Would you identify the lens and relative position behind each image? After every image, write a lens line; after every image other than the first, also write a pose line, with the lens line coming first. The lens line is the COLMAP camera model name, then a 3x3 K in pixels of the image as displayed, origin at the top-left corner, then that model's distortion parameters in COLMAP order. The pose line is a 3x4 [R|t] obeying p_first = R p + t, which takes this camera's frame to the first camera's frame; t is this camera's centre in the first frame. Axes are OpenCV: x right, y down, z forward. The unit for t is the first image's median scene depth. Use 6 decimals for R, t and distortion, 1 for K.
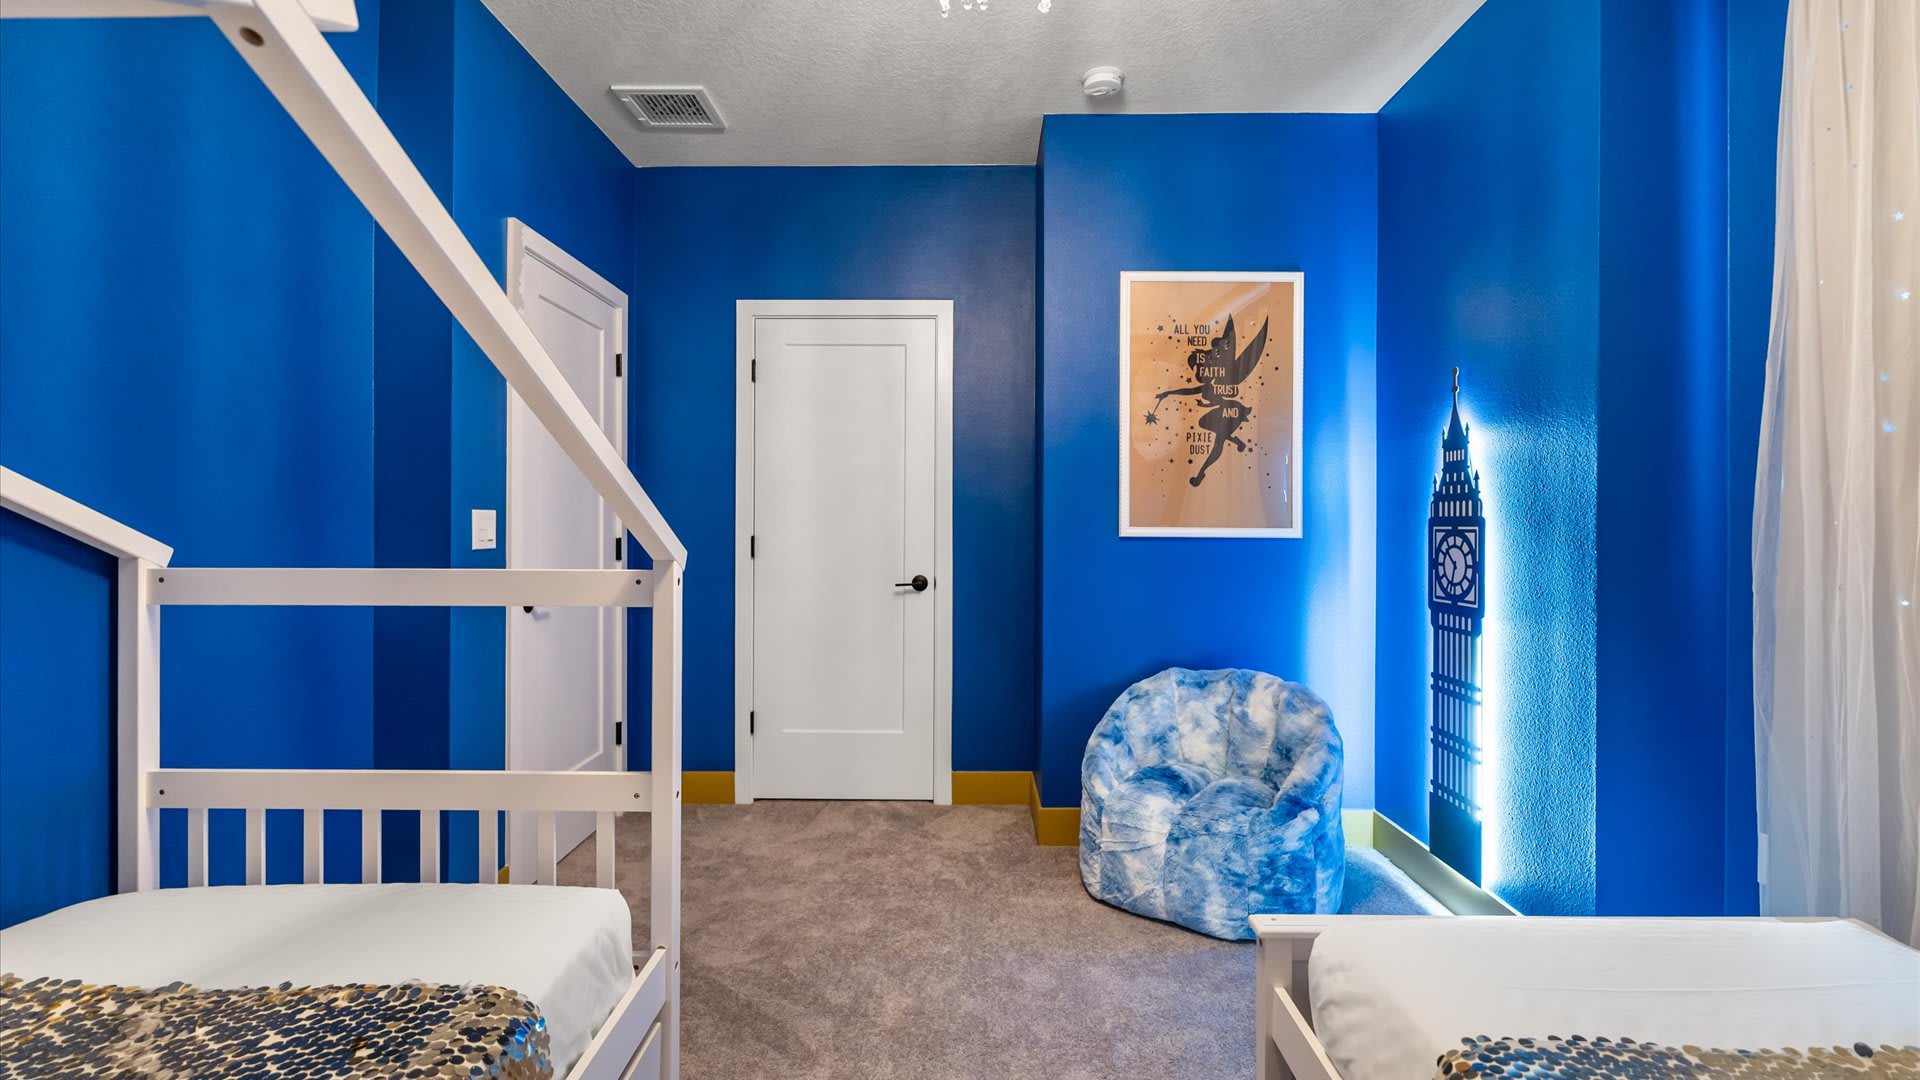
lens RADIAL K [[862.2, 0, 960.0], [0, 862.2, 540.0], [0, 0, 1]] dist [-0.001136, -0.000204]
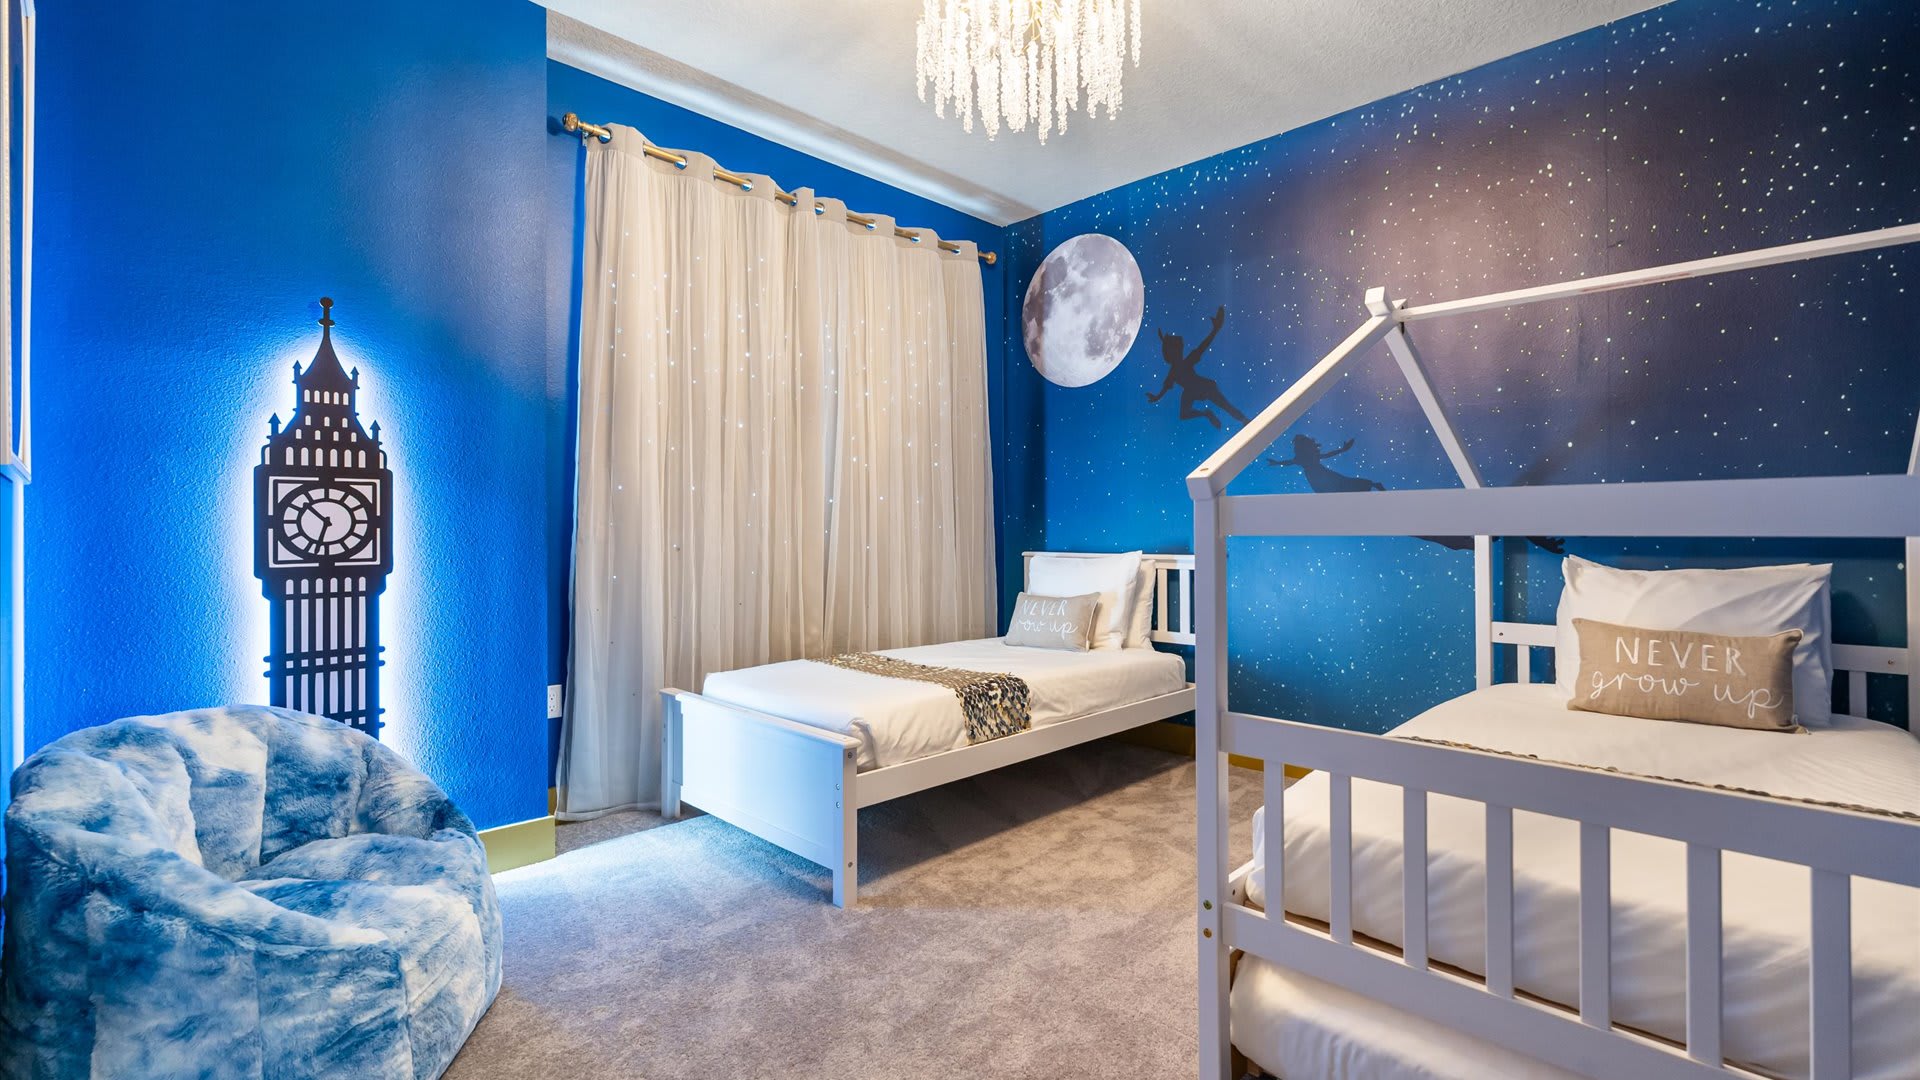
lens RADIAL K [[862.2, 0, 960.0], [0, 862.2, 540.0], [0, 0, 1]] dist [-0.001136, -0.000204]
pose [[-0.713975, -0.010394, 0.700095, -0.508310], [0.014035, 0.999476, 0.029152, 0.031527], [-0.700031, 0.030640, -0.713455, 1.177558]]
